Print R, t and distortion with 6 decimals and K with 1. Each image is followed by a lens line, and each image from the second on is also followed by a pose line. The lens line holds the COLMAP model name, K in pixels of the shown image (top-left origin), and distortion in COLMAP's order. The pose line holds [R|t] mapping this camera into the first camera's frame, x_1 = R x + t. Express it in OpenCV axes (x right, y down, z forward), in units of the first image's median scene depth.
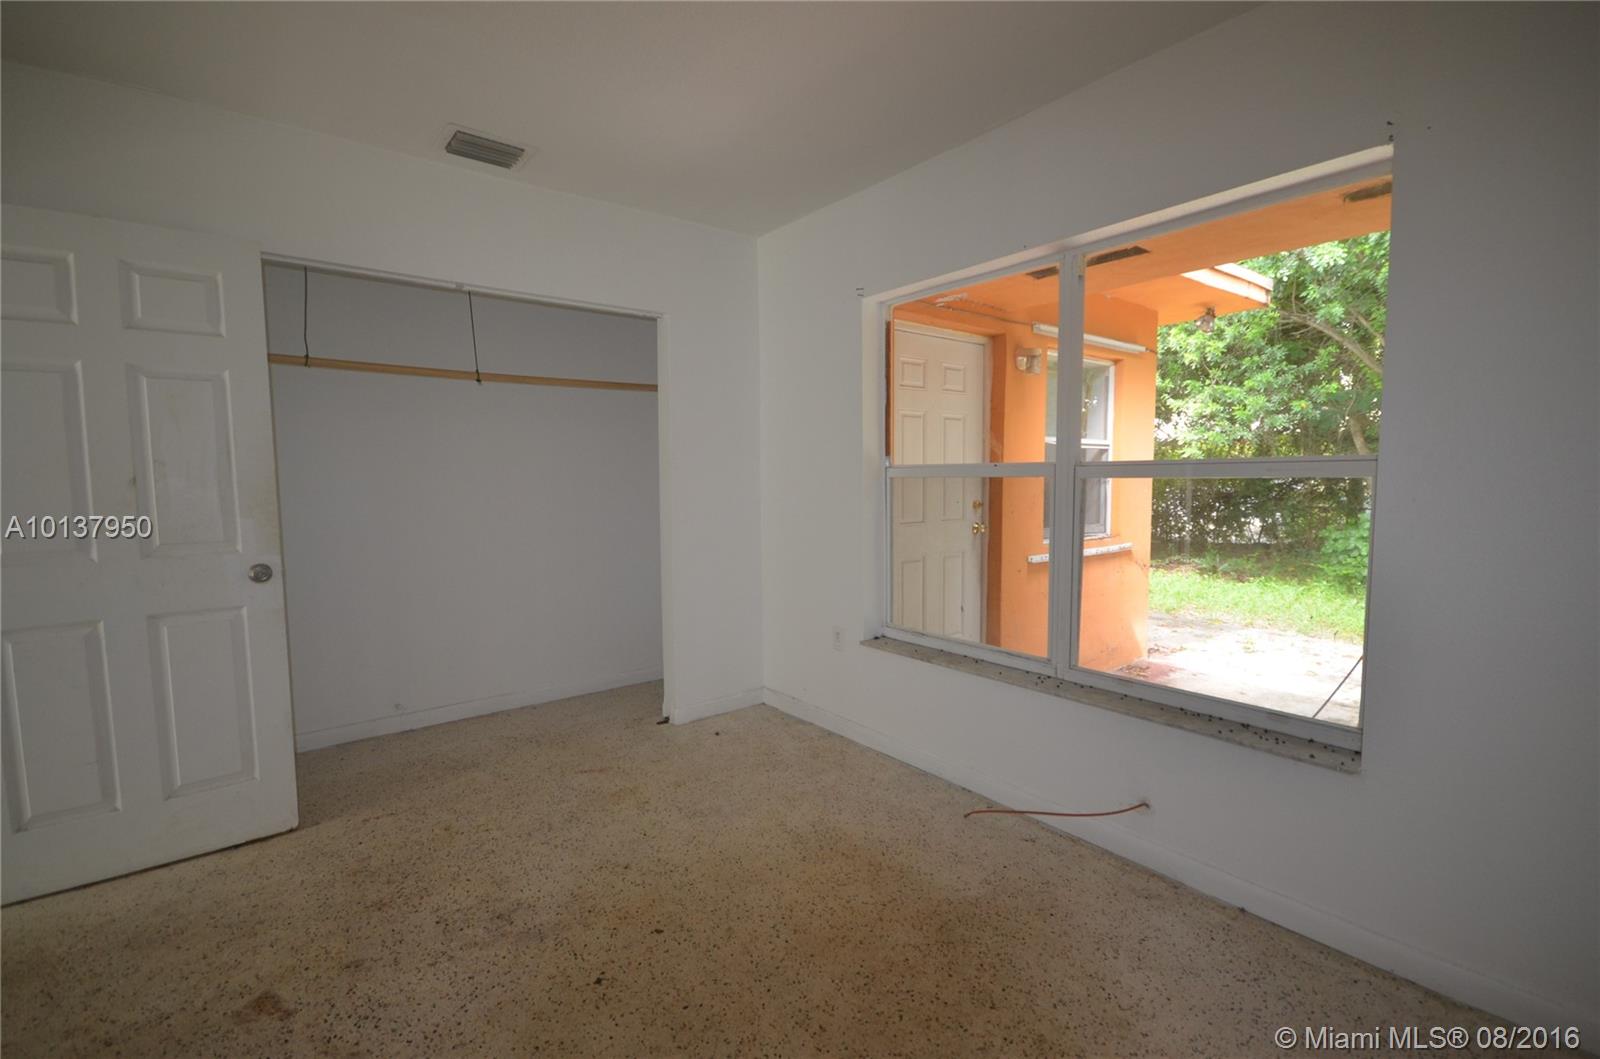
lens RADIAL K [[702.0, 0, 811.3], [0, 702.0, 533.1], [0, 0, 1]] dist [0.000984, -0.001915]
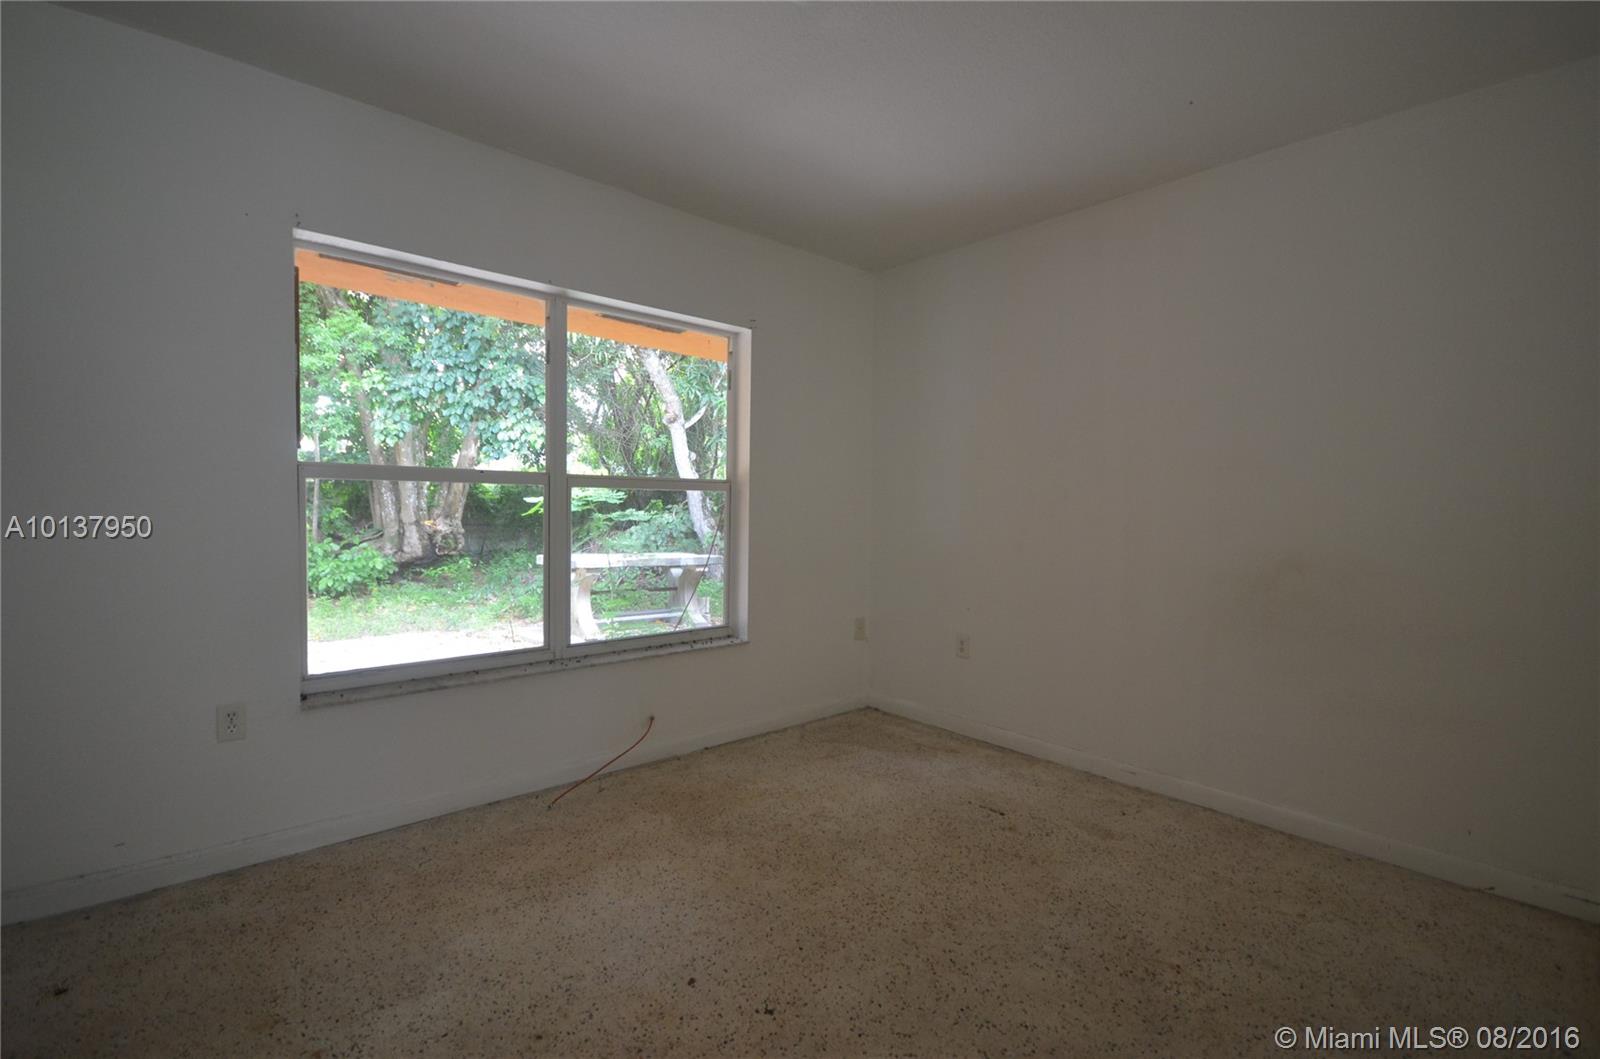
lens RADIAL K [[702.0, 0, 795.7], [0, 702.0, 532.6], [0, 0, 1]] dist [0.000984, -0.001915]
pose [[-0.046850, -0.038809, 0.998148, -1.002833], [0.062119, 0.997198, 0.041688, -0.031296], [-0.996969, 0.063957, -0.044308, 0.795142]]
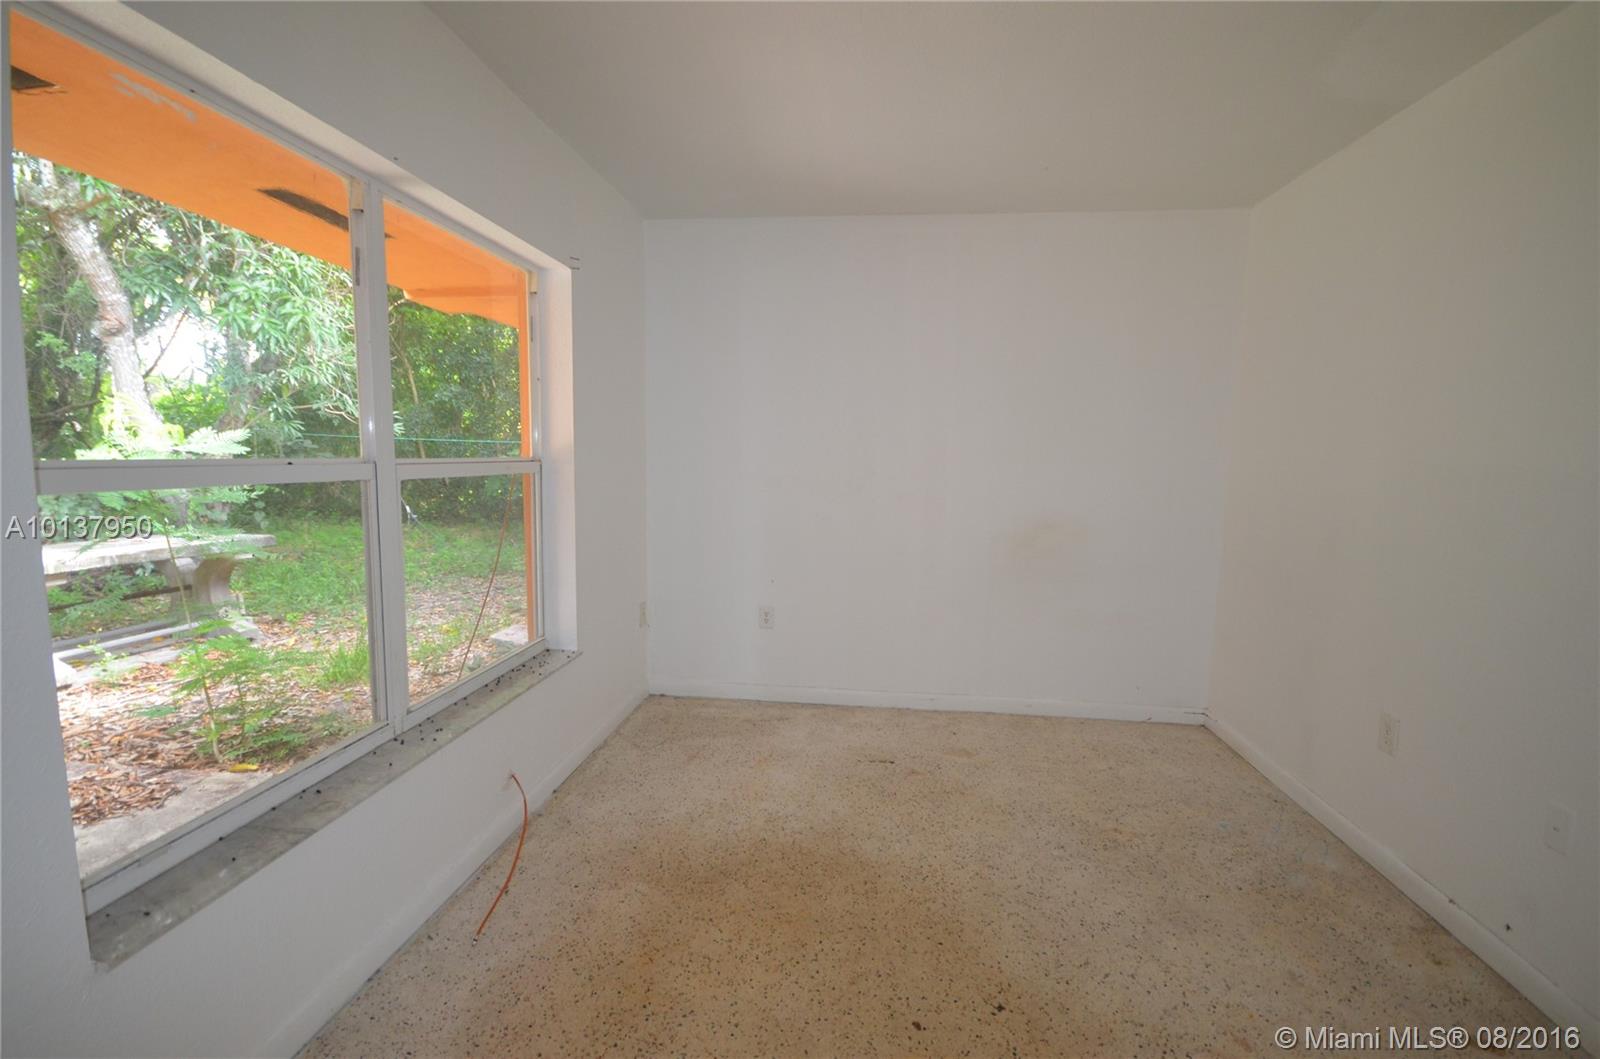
lens RADIAL K [[702.0, 0, 801.0], [0, 702.0, 527.7], [0, 0, 1]] dist [0.000984, -0.001915]
pose [[-0.704354, -0.083934, 0.704869, -0.611340], [0.037194, 0.987257, 0.154727, -0.153513], [-0.708874, 0.135199, -0.692257, 1.471236]]
